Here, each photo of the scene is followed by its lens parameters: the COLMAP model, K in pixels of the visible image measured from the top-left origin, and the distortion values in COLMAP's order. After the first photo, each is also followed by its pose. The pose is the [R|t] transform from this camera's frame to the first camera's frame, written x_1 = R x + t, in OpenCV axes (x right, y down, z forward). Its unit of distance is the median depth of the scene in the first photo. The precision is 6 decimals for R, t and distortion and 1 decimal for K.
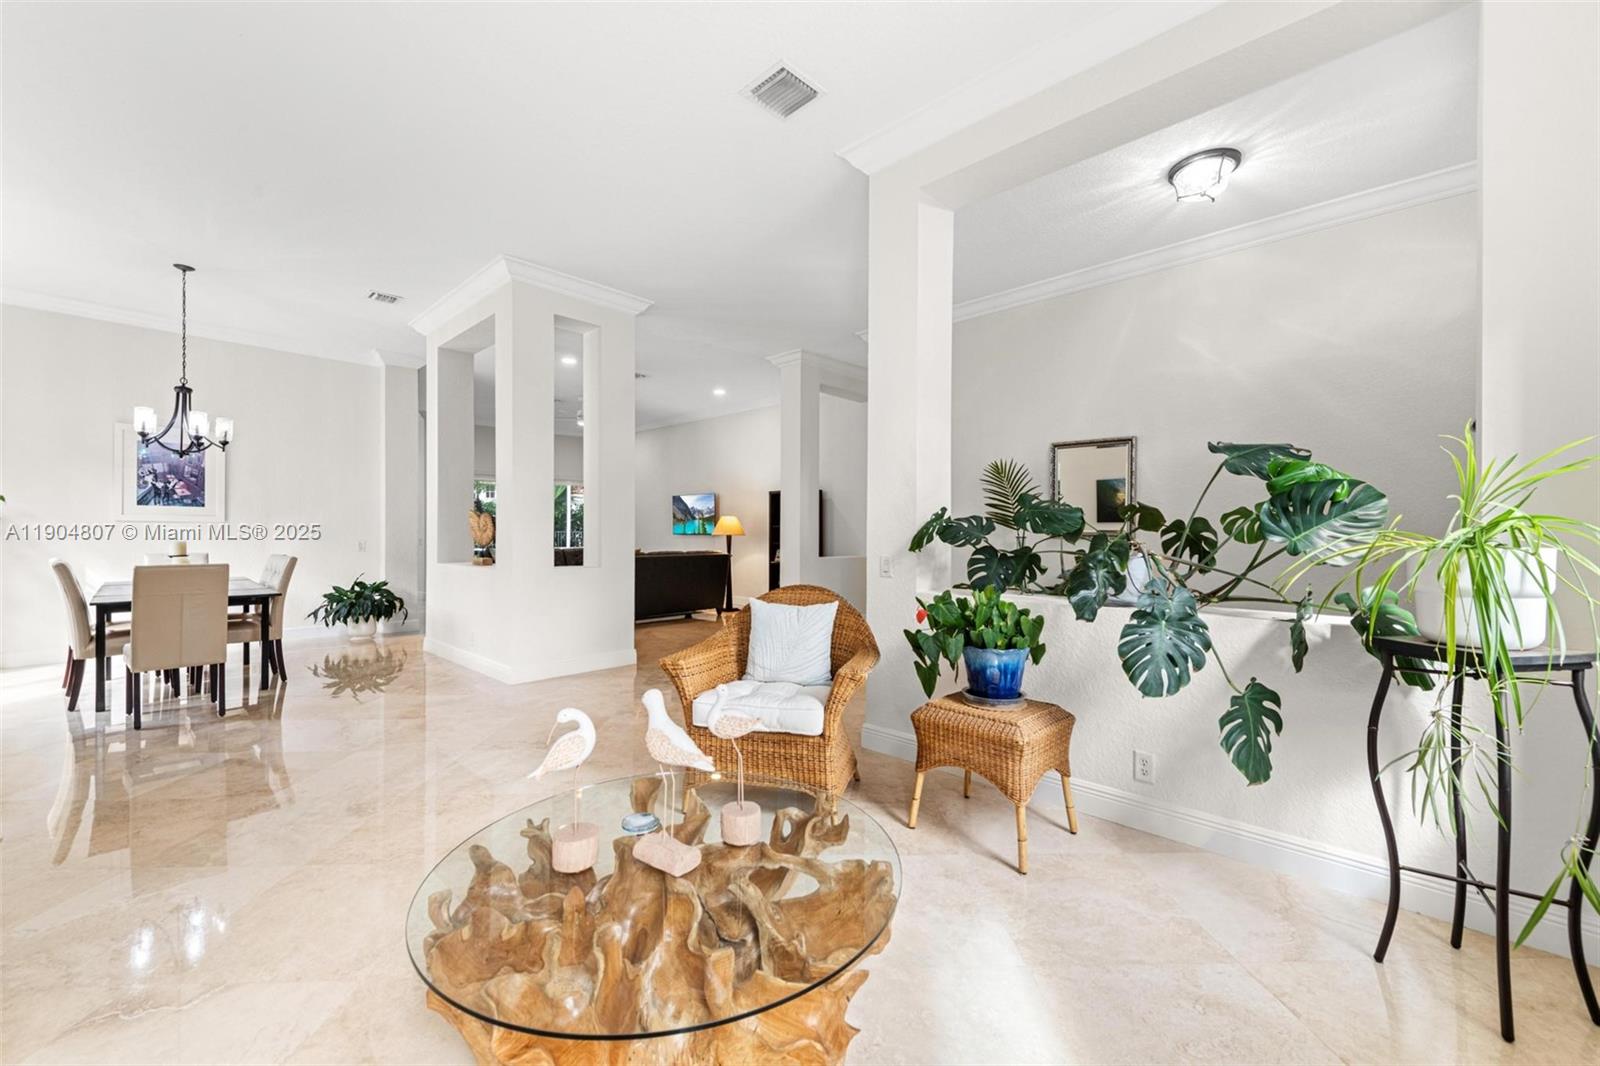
lens RADIAL K [[639.6, 0, 798.1], [0, 639.6, 534.0], [0, 0, 1]] dist [0.012516, -0.003202]
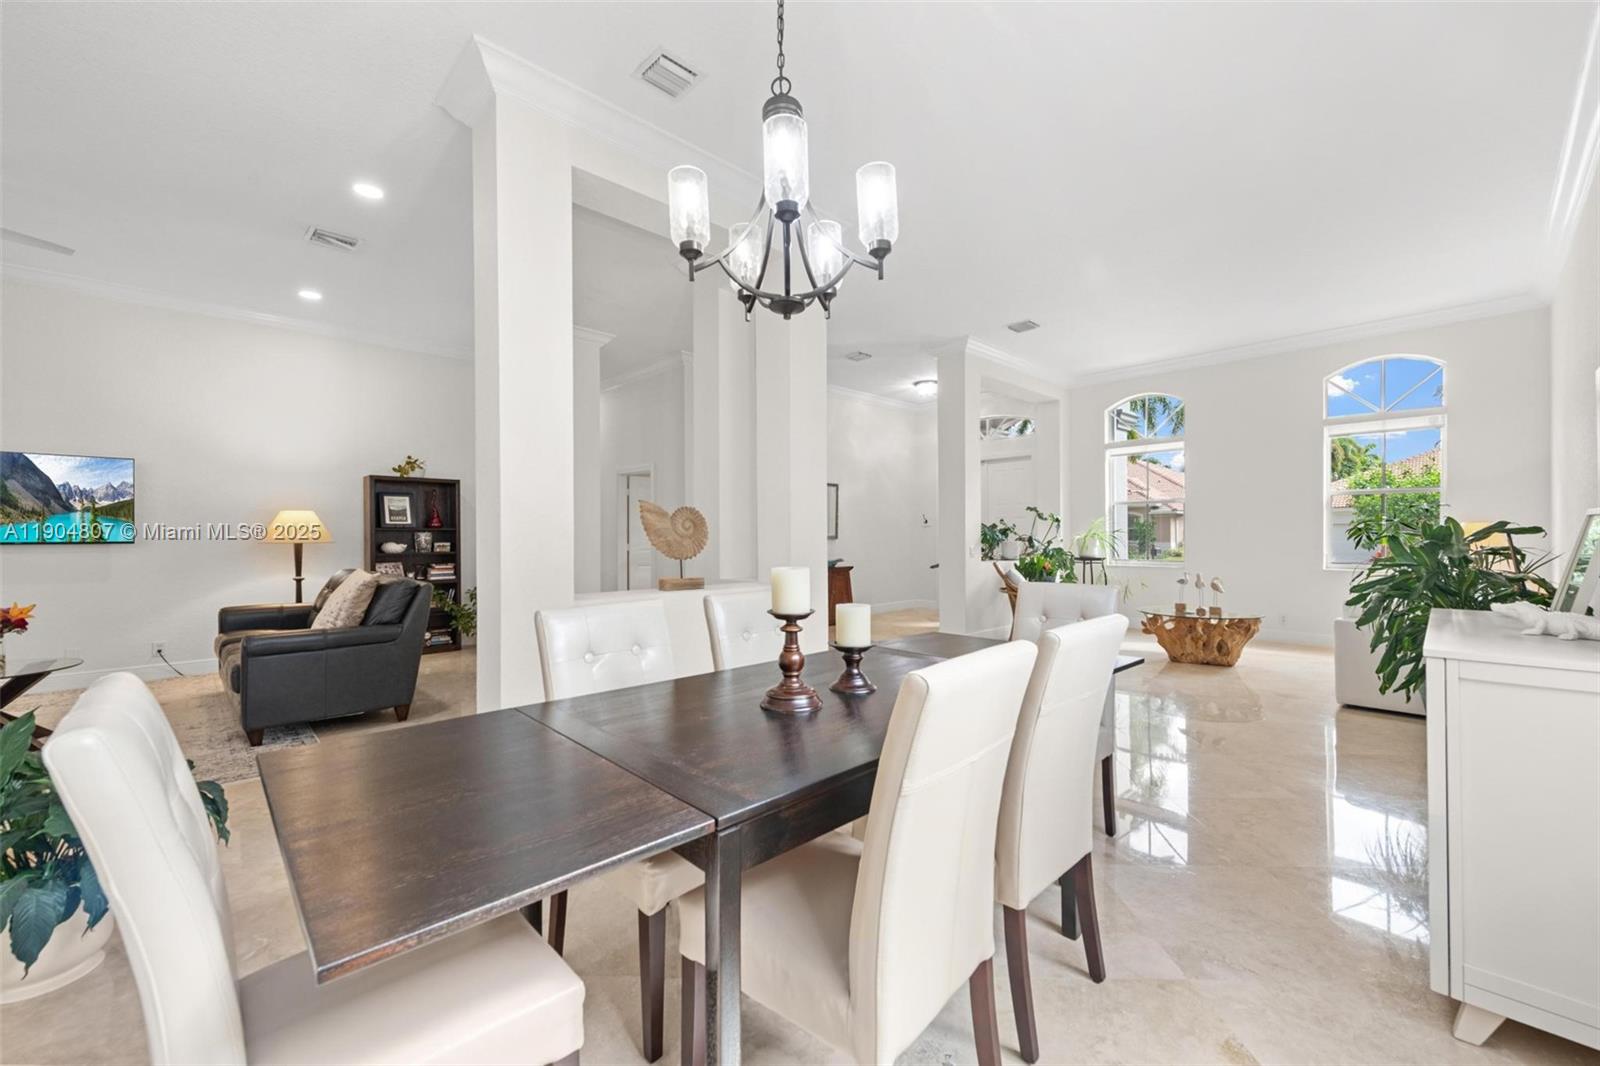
lens RADIAL K [[639.6, 0, 805.6], [0, 639.6, 531.2], [0, 0, 1]] dist [0.012516, -0.003202]
pose [[0.042138, 0.003273, 0.999106, -1.080005], [0.004931, 0.999982, -0.003483, -0.006159], [-0.999100, 0.005073, 0.042121, 0.816373]]
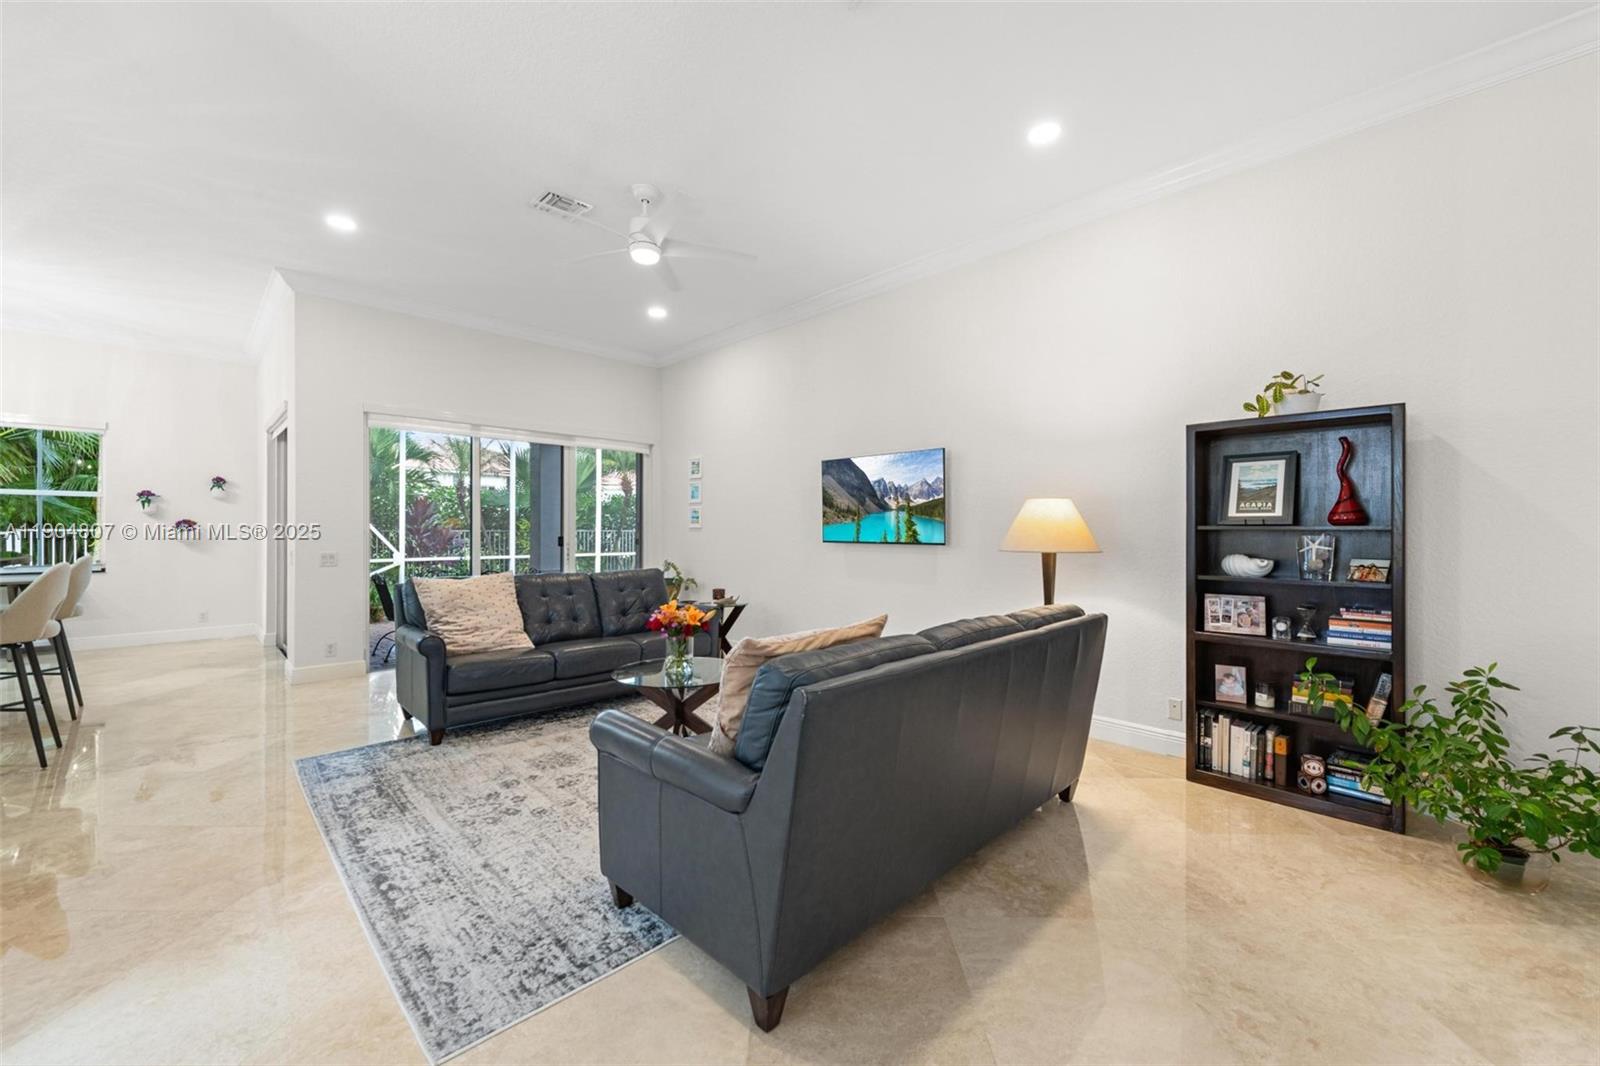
lens RADIAL K [[639.6, 0, 796.8], [0, 639.6, 535.5], [0, 0, 1]] dist [0.012516, -0.003202]
pose [[0.999128, 0.003294, -0.041631, -0.369987], [-0.003173, 0.999991, 0.002978, -0.011141], [0.041641, -0.002843, 0.999129, 1.010106]]
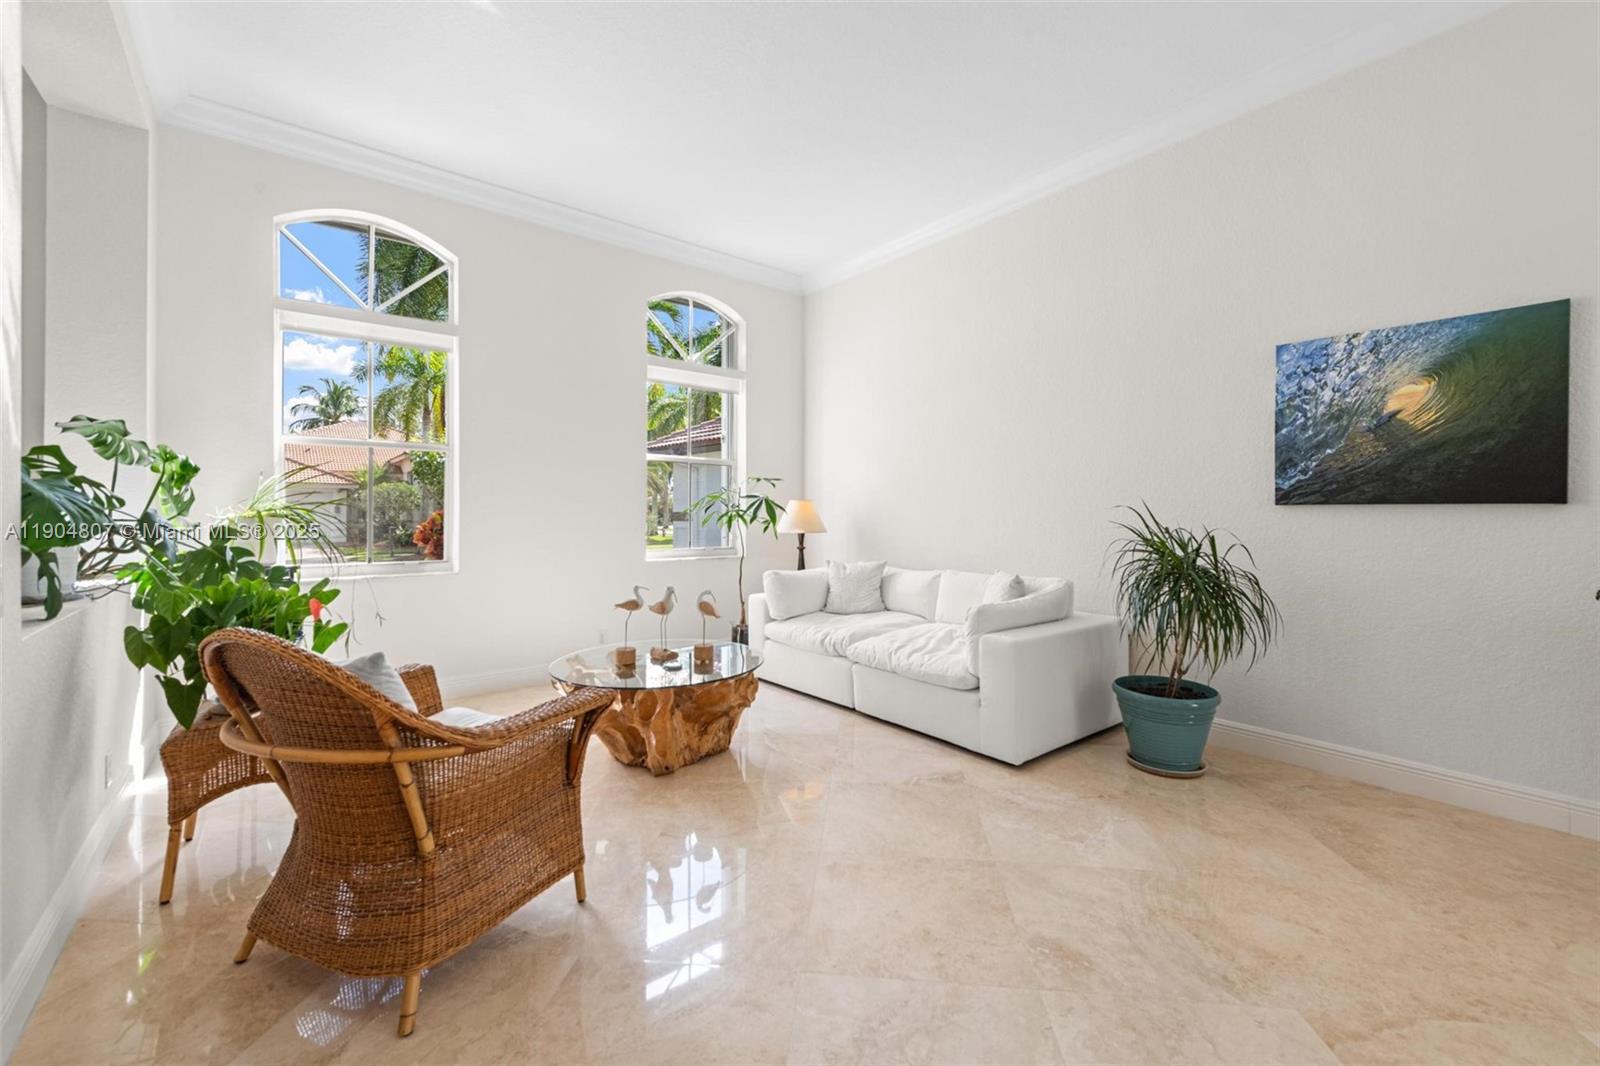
lens RADIAL K [[656.0, 0, 805.6], [0, 656.0, 504.5], [0, 0, 1]] dist [-0.002162, -0.000164]
pose [[-0.992724, 0.000528, 0.120409, -0.230663], [-0.000640, 0.999953, -0.009659, -0.001364], [-0.120409, -0.009666, -0.992677, 0.759387]]
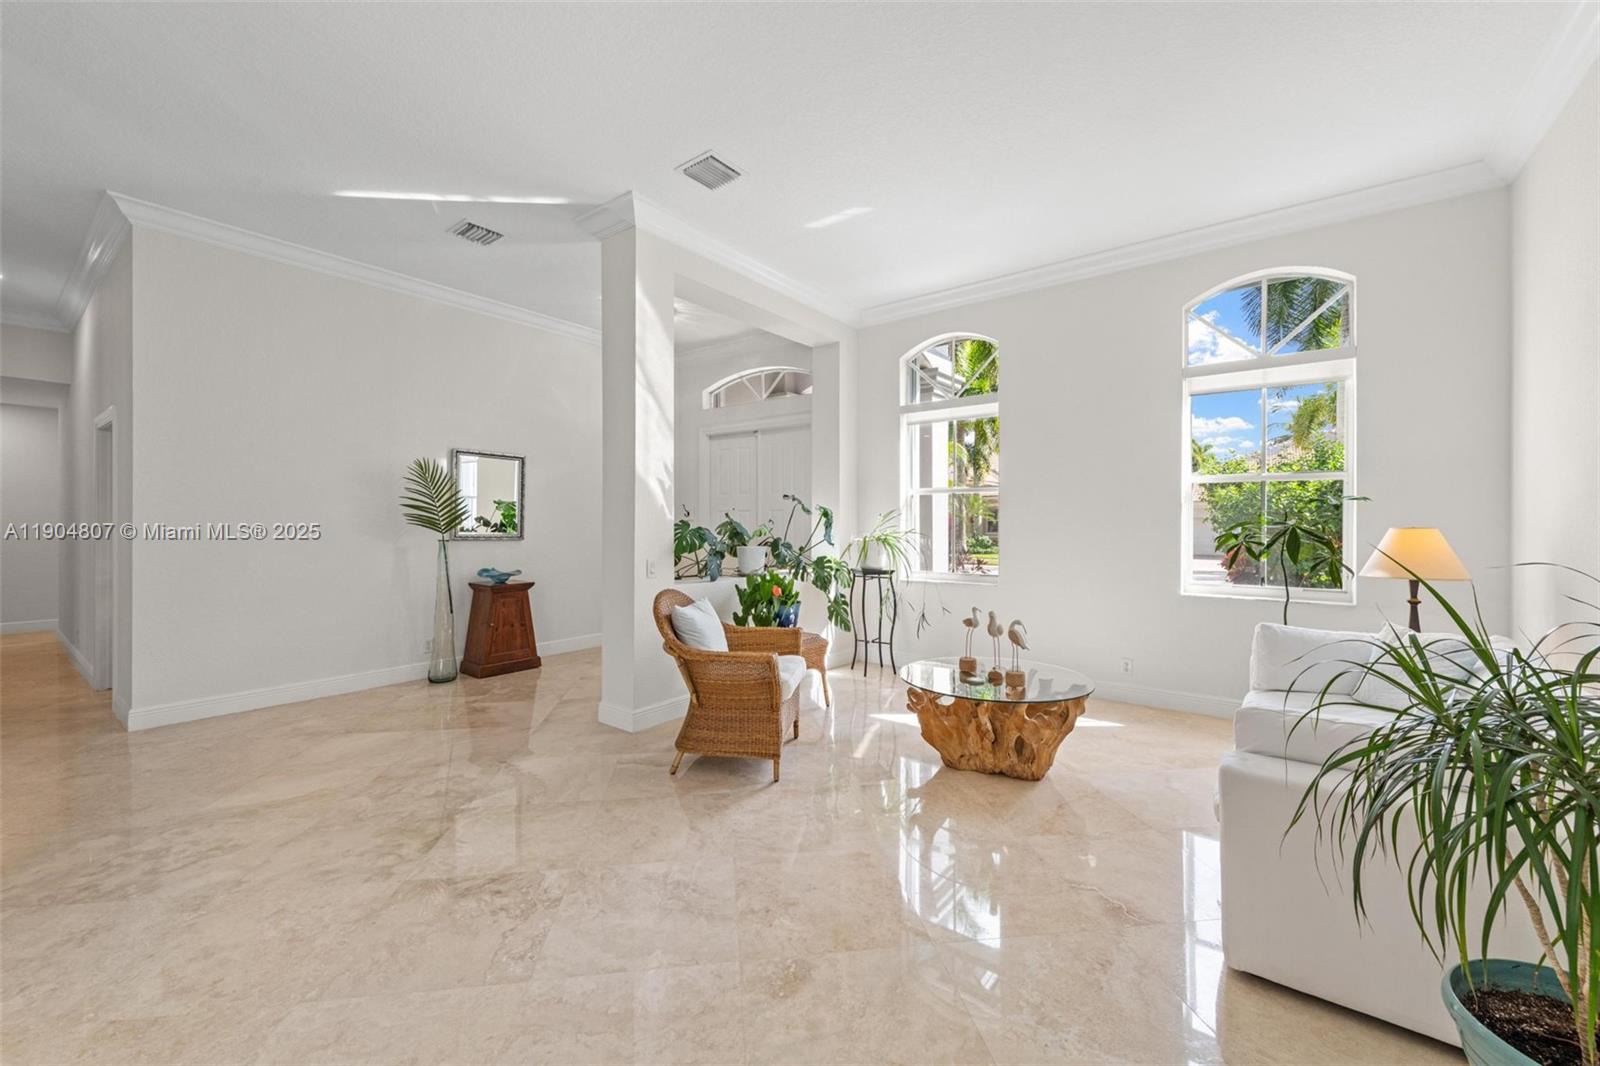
lens RADIAL K [[639.6, 0, 805.9], [0, 639.6, 511.6], [0, 0, 1]] dist [0.012516, -0.003202]
pose [[-0.117978, 0.016845, 0.992873, -0.614051], [-0.002947, 0.999846, -0.017314, -0.020254], [-0.993012, -0.004968, -0.117910, 0.484892]]
